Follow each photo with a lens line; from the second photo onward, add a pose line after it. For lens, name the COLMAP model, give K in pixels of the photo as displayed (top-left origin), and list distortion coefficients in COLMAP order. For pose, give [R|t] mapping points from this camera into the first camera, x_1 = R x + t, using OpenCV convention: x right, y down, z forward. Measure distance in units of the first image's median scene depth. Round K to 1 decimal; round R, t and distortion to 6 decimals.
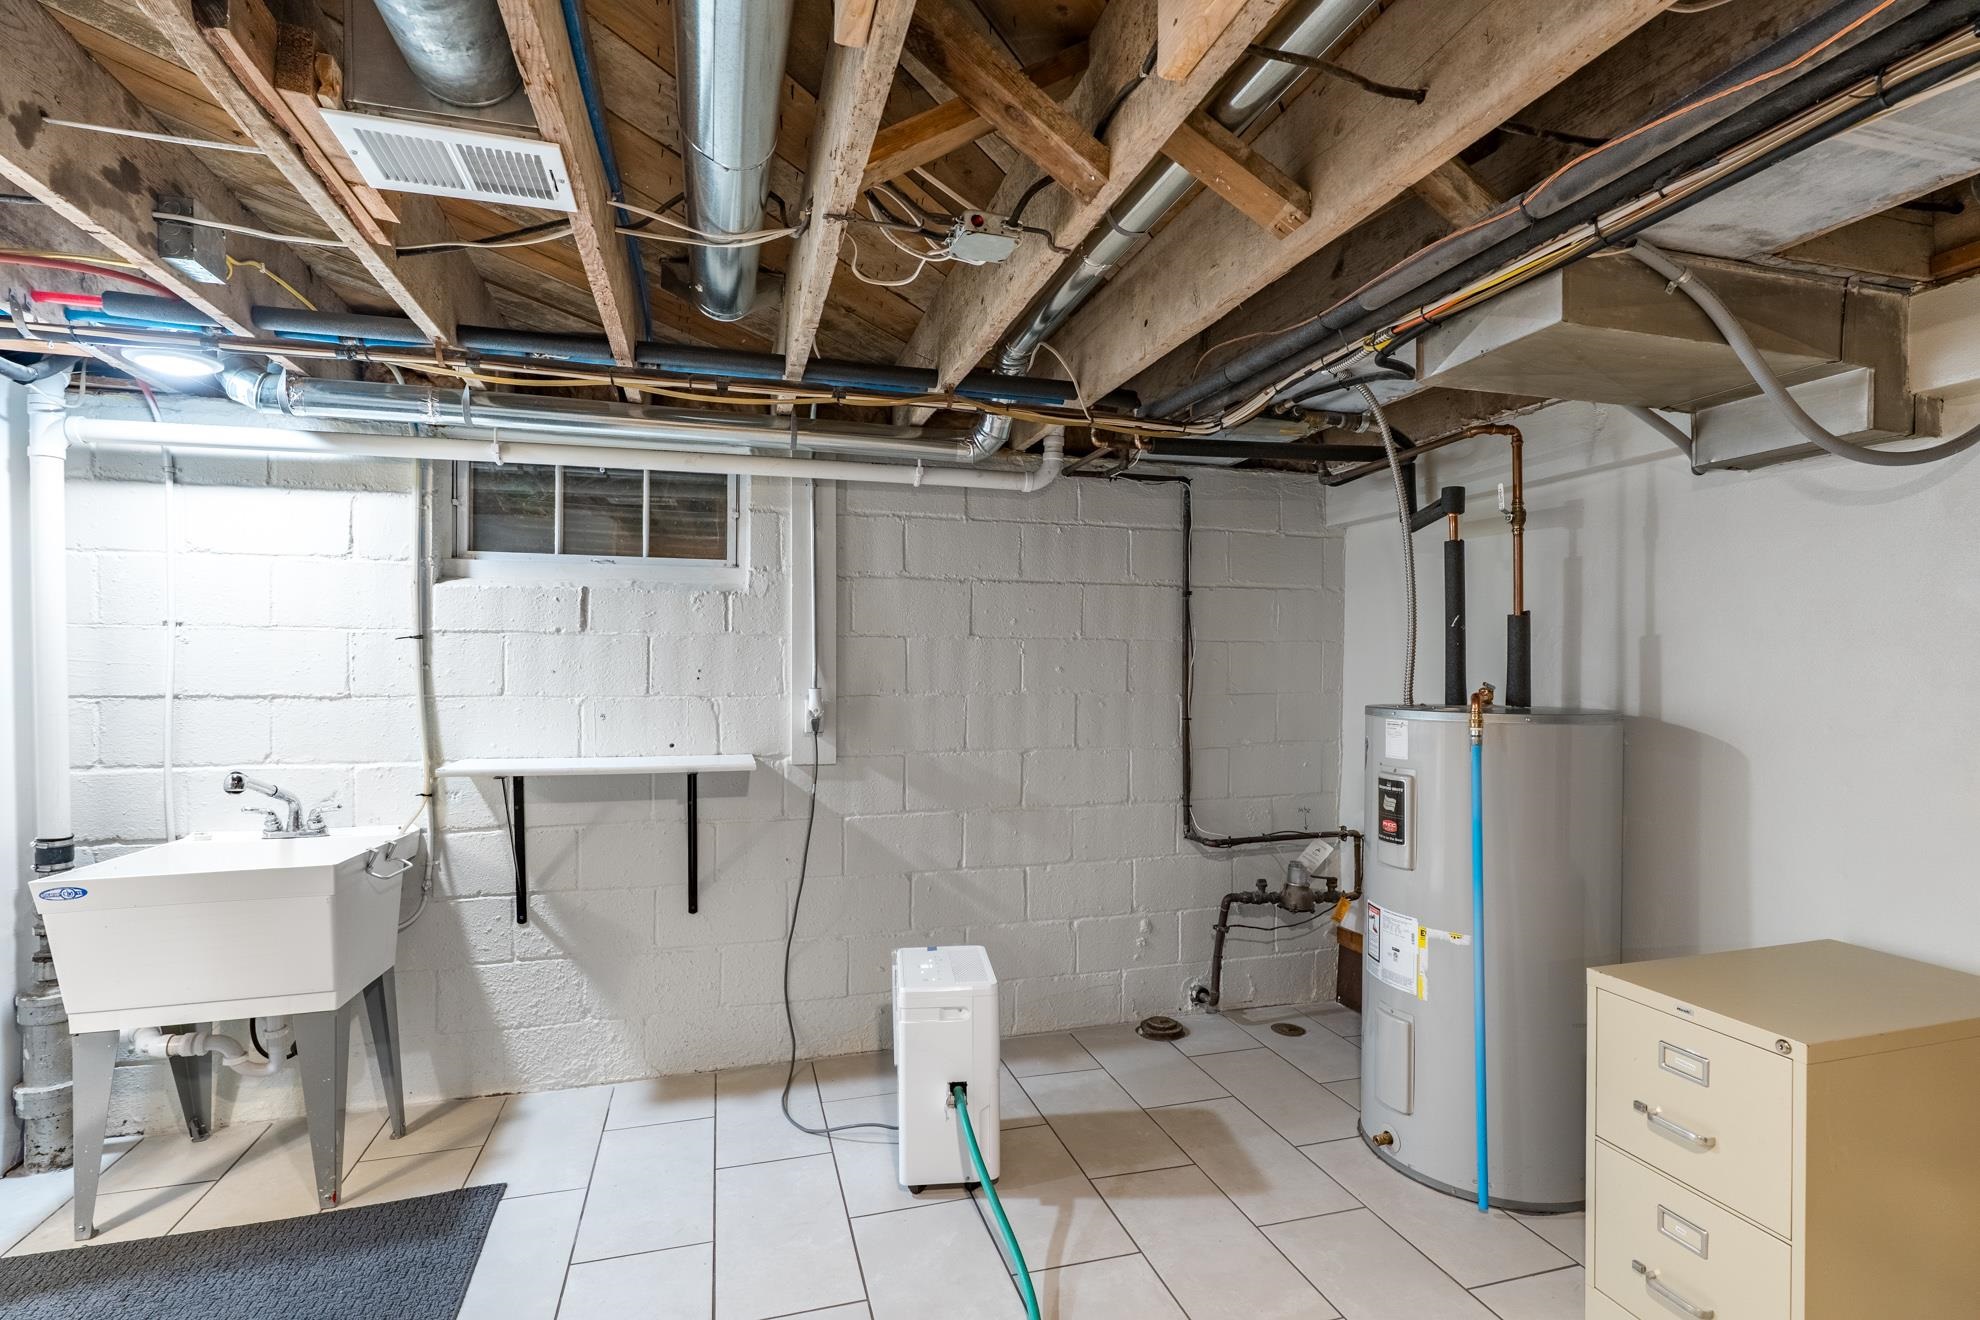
lens RADIAL K [[912.1, 0, 973.6], [0, 912.1, 672.8], [0, 0, 1]] dist [0.000972, -0.001702]
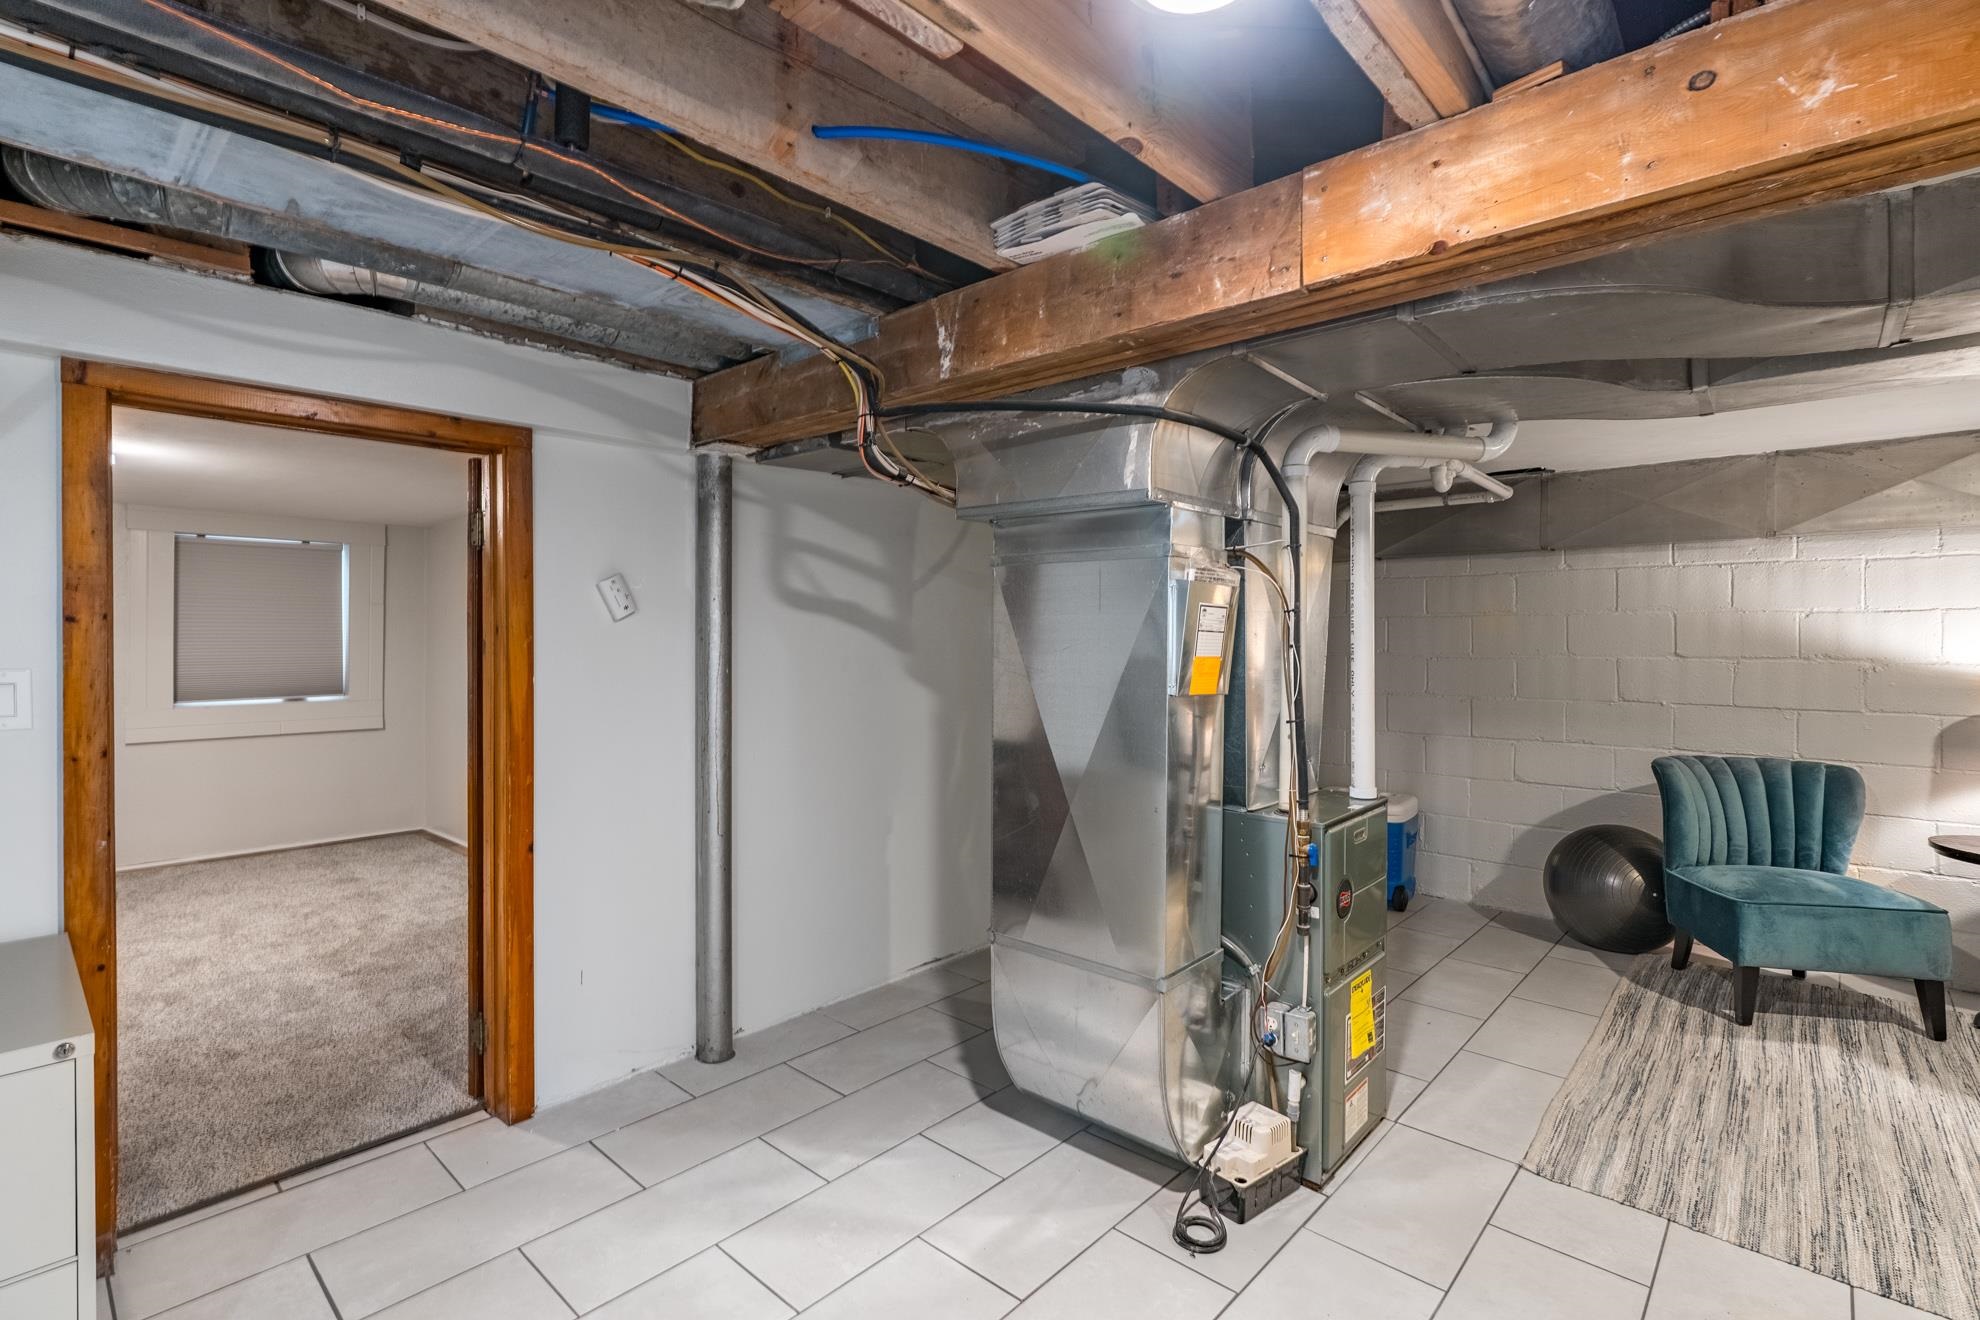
lens RADIAL K [[912.1, 0, 968.3], [0, 912.1, 625.1], [0, 0, 1]] dist [0.000972, -0.001702]
pose [[-0.531250, -0.001225, 0.847214, -0.220564], [-0.003039, 0.999995, -0.000460, -0.008507], [-0.847210, -0.002819, -0.531251, 0.453348]]
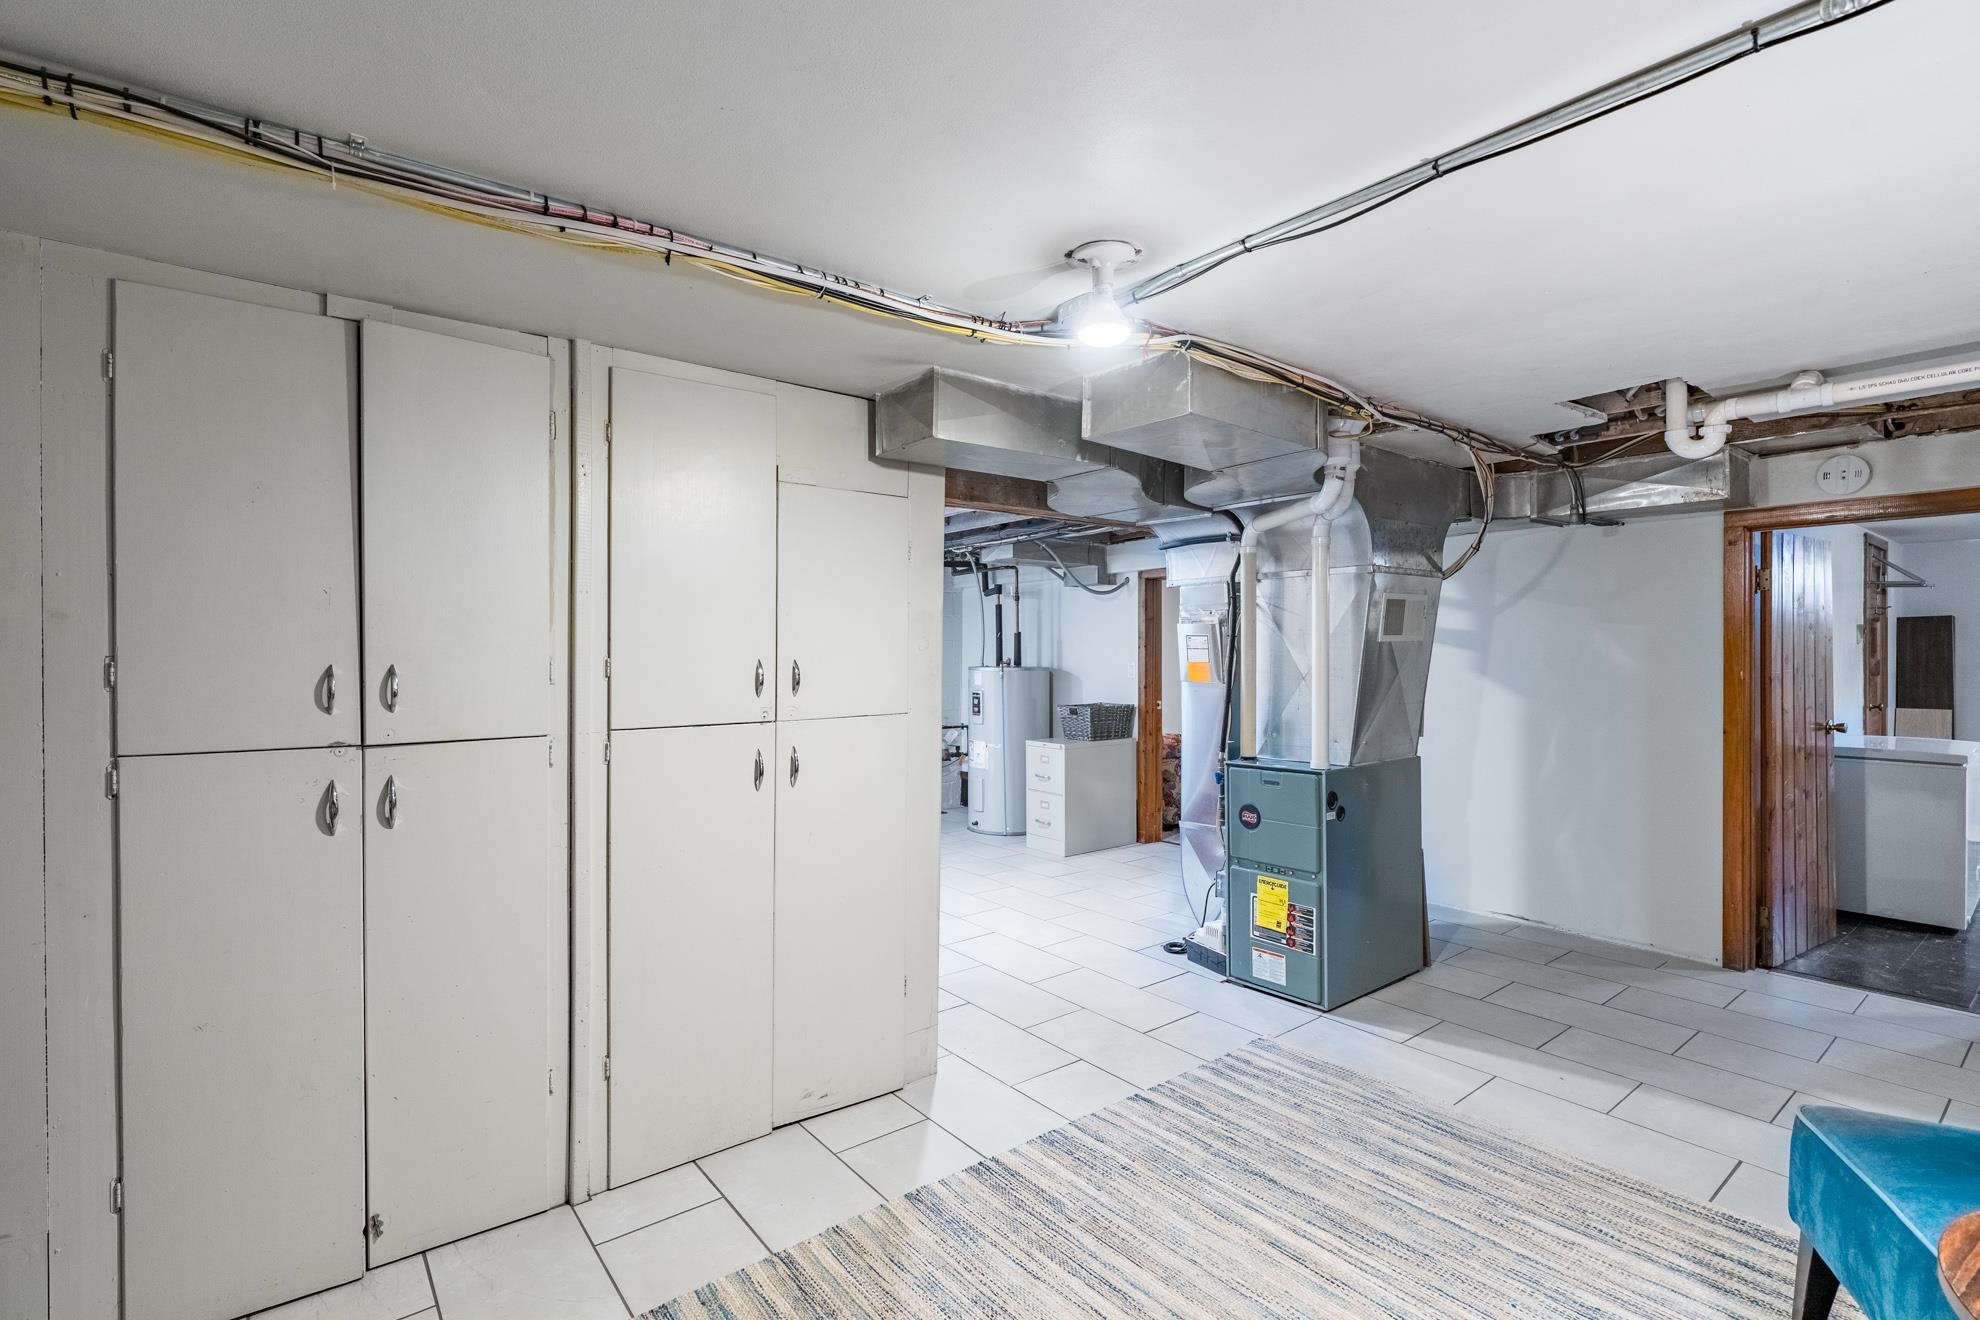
lens RADIAL K [[912.1, 0, 987.5], [0, 912.1, 660.5], [0, 0, 1]] dist [0.000972, -0.001702]
pose [[0.921671, -0.009139, 0.387864, -0.574941], [0.008901, 0.999957, 0.002410, 0.014404], [-0.387869, 0.001231, 0.921714, -1.544860]]
